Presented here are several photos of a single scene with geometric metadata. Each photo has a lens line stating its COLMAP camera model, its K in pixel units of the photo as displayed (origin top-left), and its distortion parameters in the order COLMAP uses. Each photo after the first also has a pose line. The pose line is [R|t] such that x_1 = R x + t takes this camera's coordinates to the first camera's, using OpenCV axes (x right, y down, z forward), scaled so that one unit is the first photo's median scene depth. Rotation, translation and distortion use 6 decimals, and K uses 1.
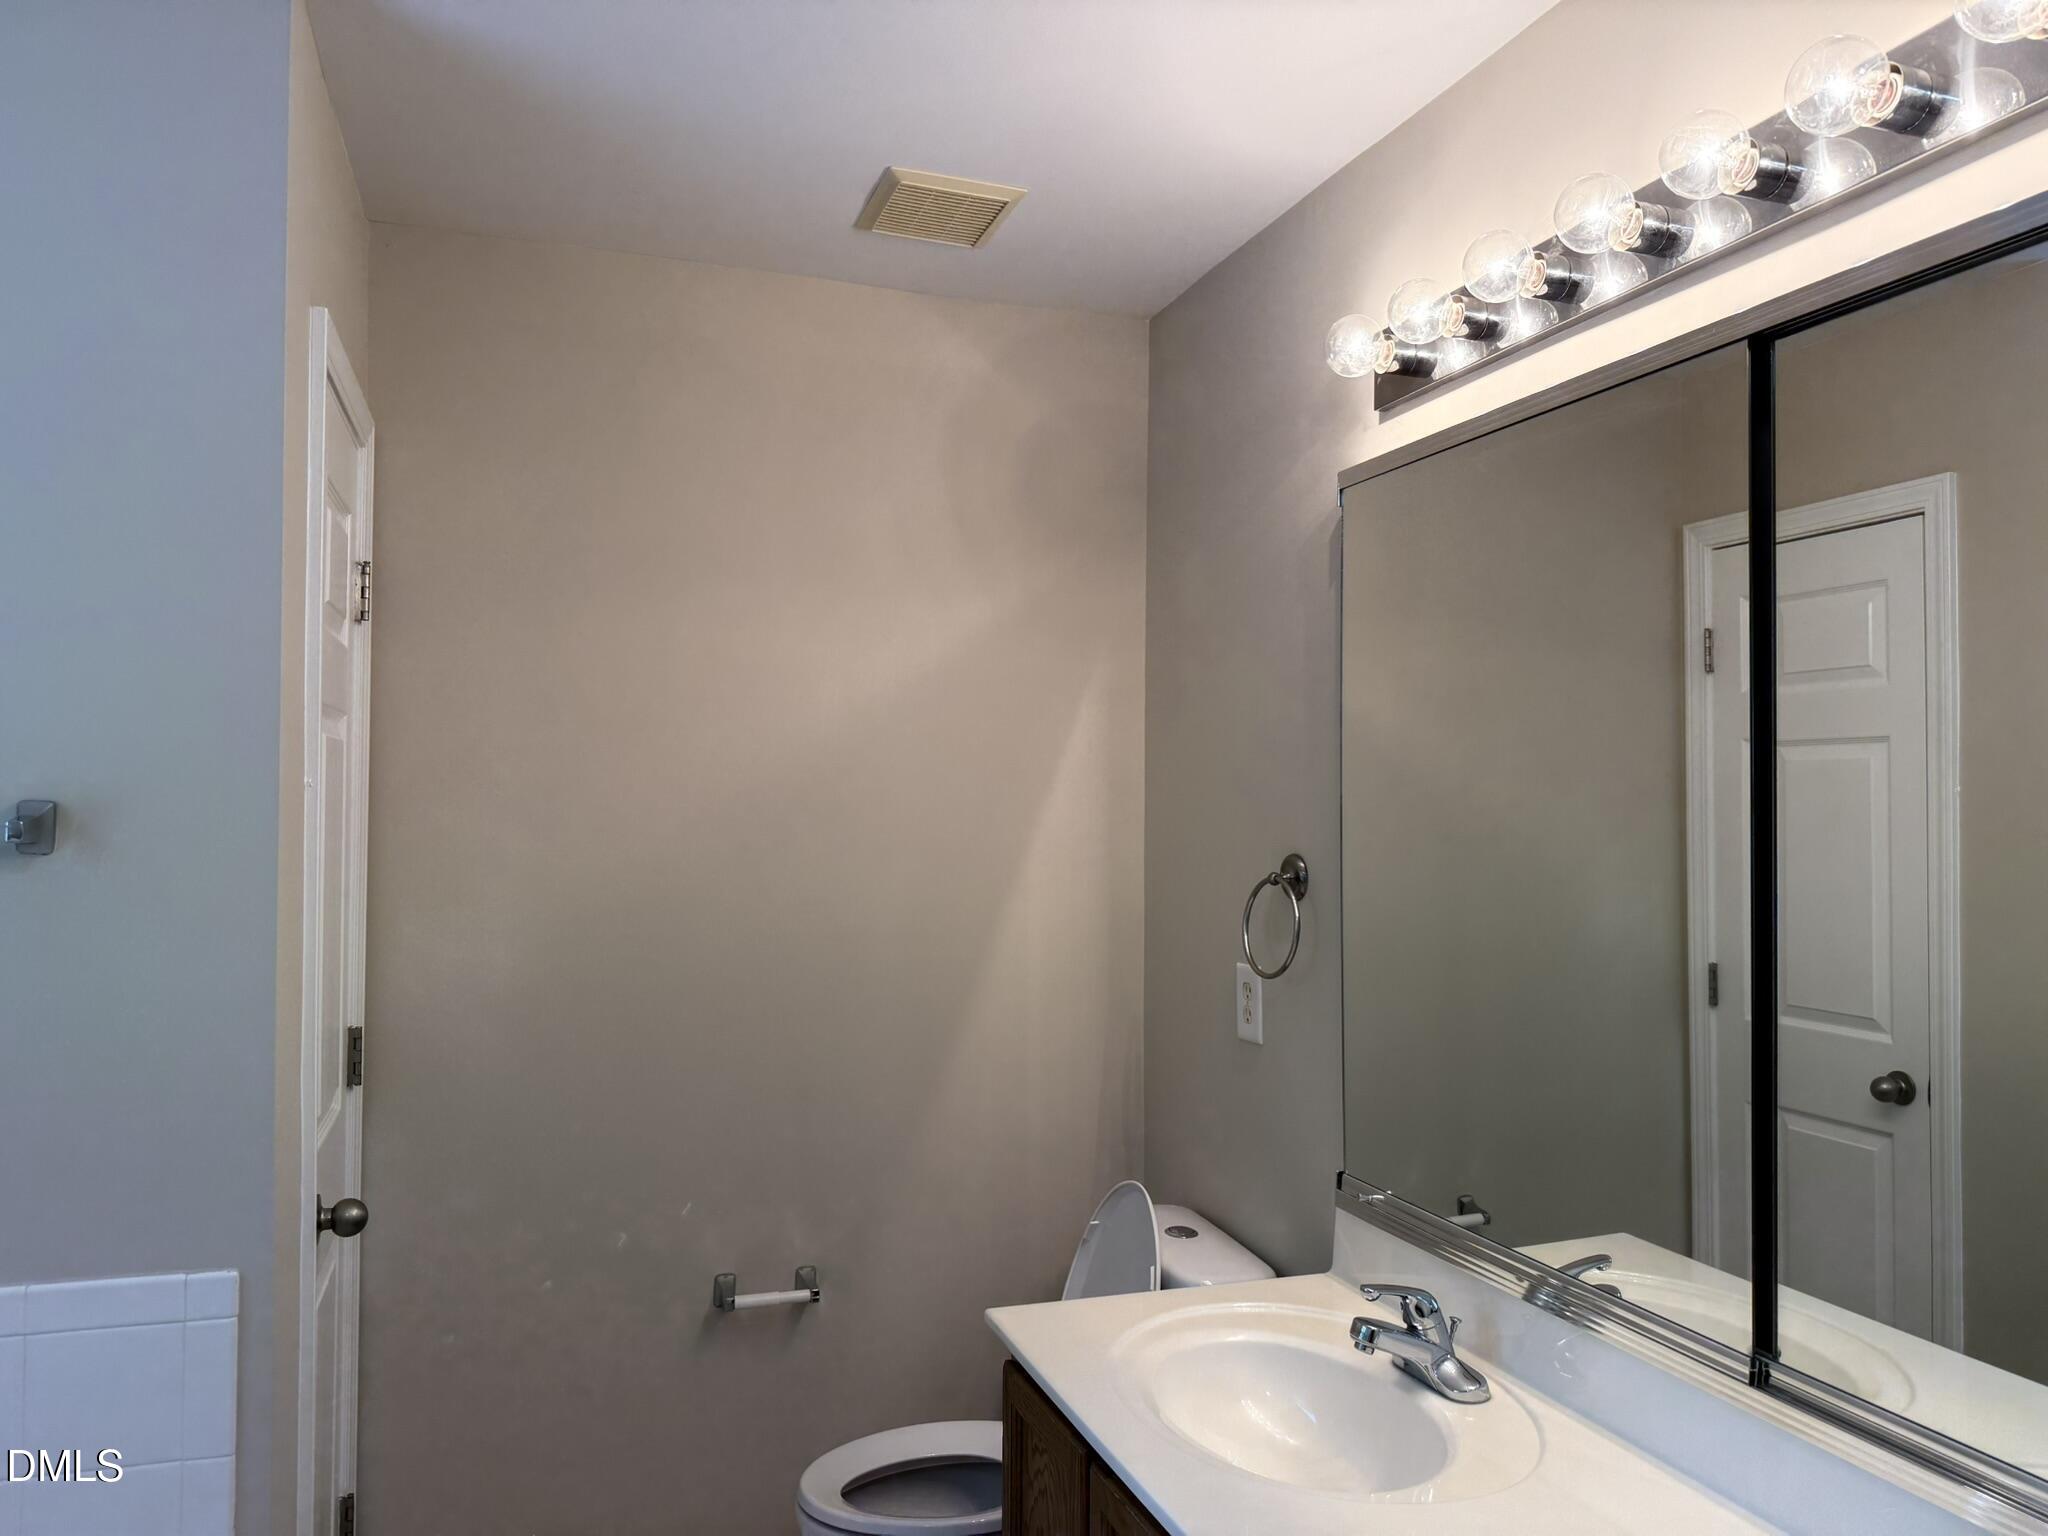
lens RADIAL K [[1417.2, 0, 1024.0], [0, 1417.2, 768.0], [0, 0, 1]] dist [-0.000314, -0.010808]
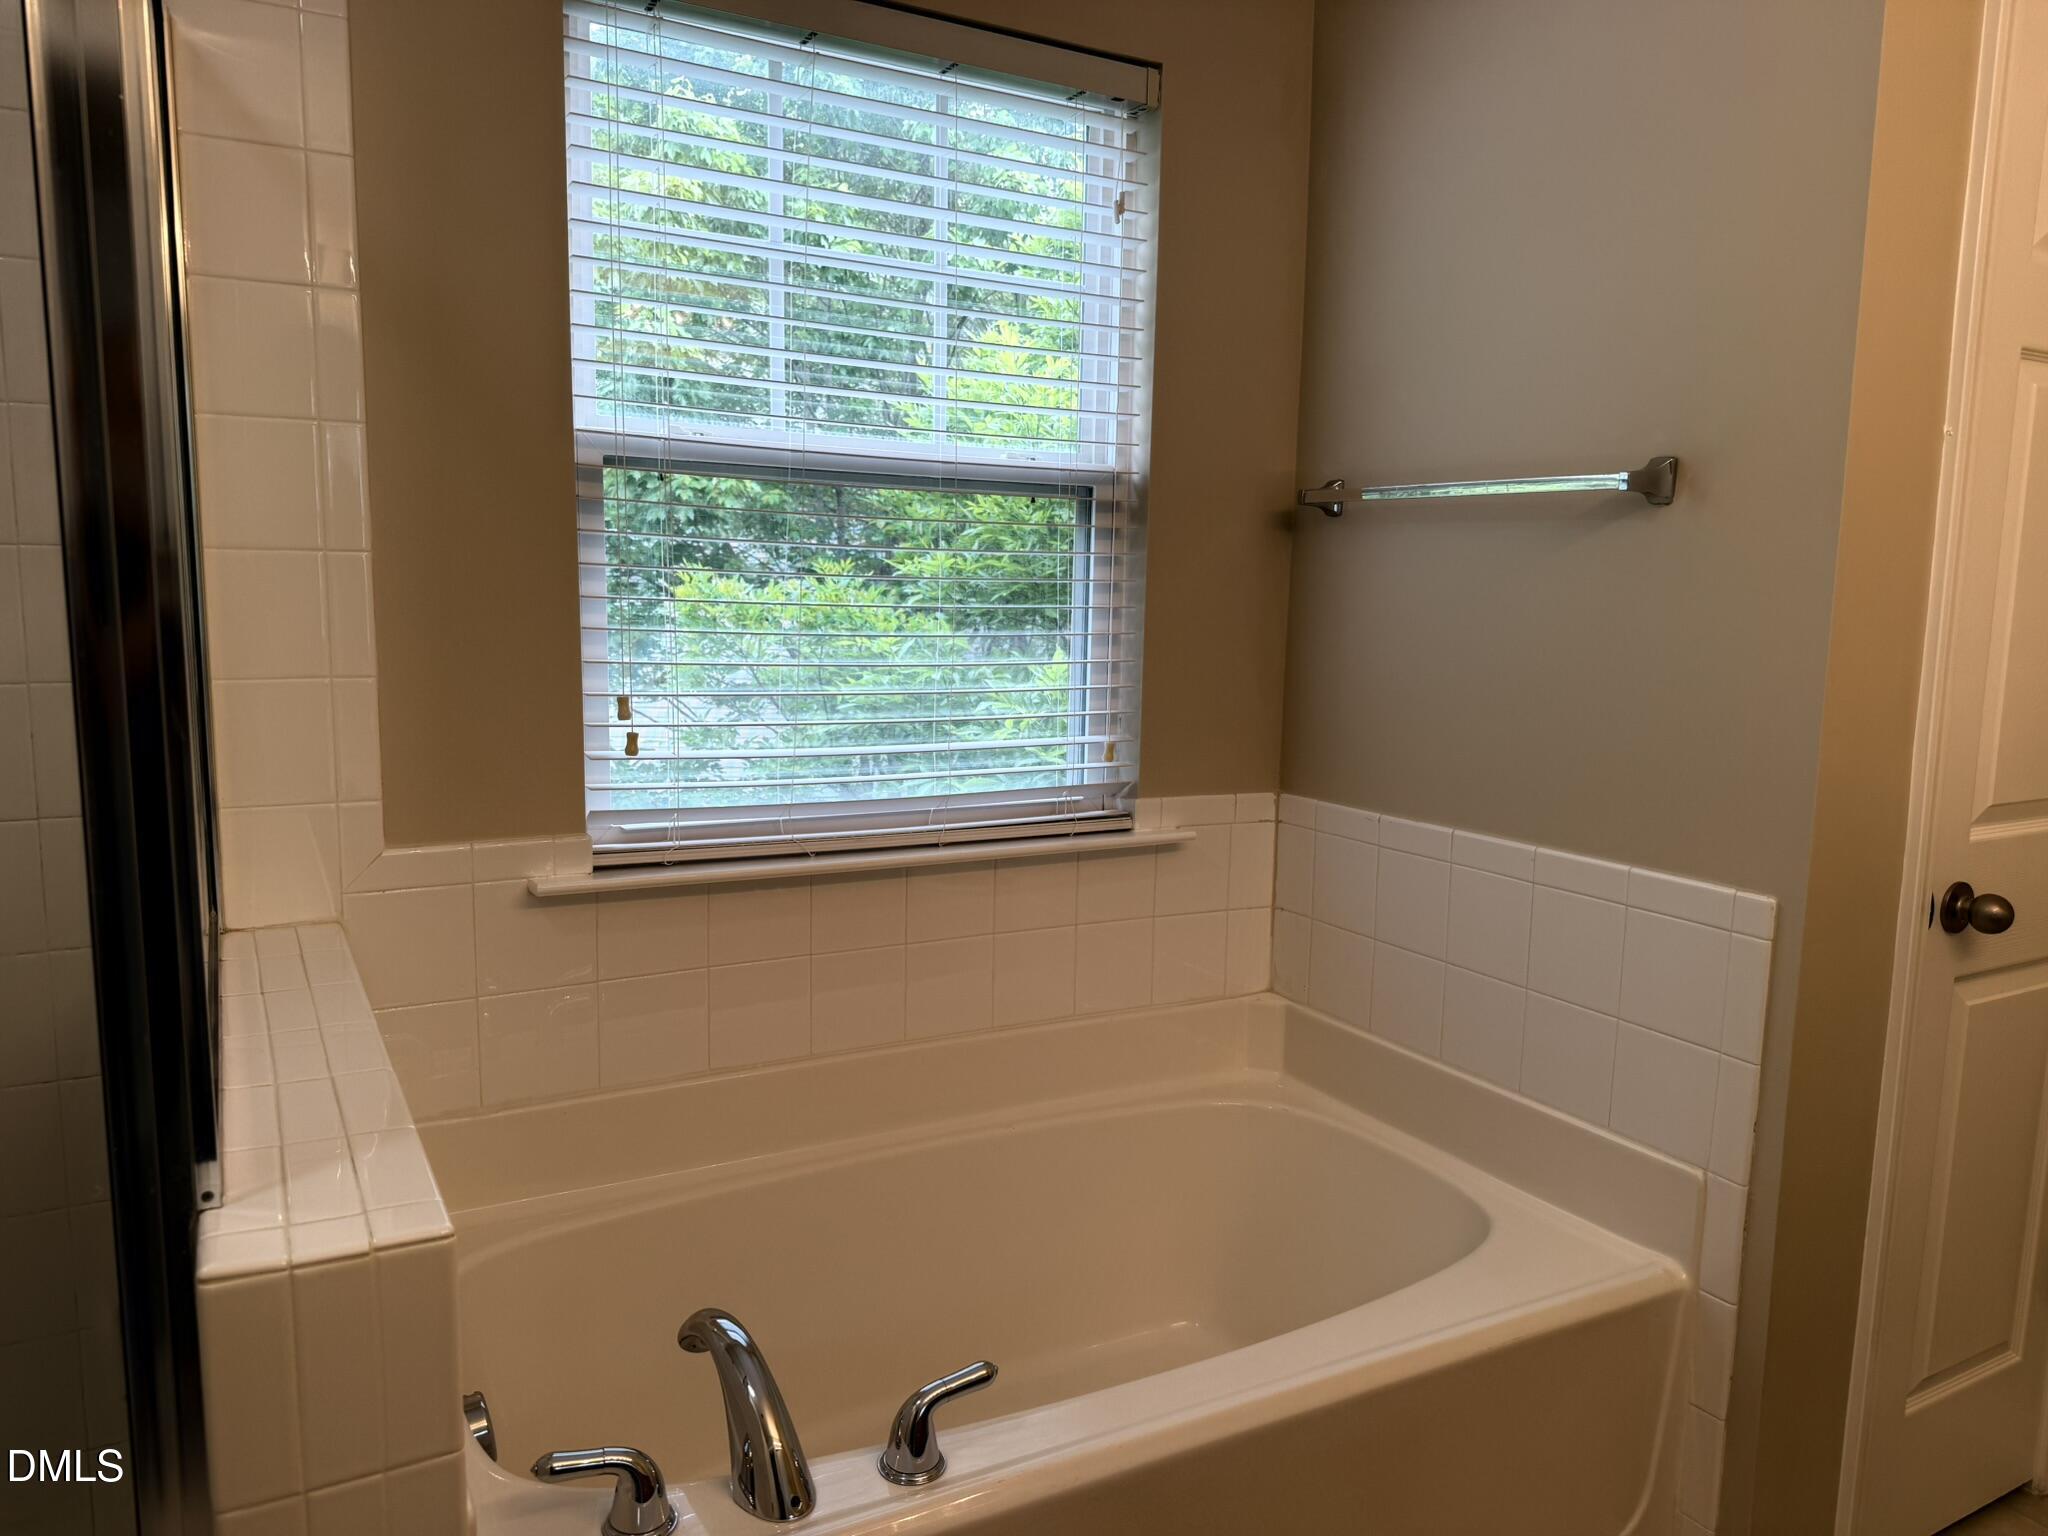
lens RADIAL K [[1417.2, 0, 1024.0], [0, 1417.2, 768.0], [0, 0, 1]] dist [-0.000314, -0.010808]
pose [[0.177697, 0.125940, -0.975993, 0.361980], [0.016171, 0.991270, 0.130855, 0.111642], [0.983952, -0.039035, 0.174109, 0.269715]]
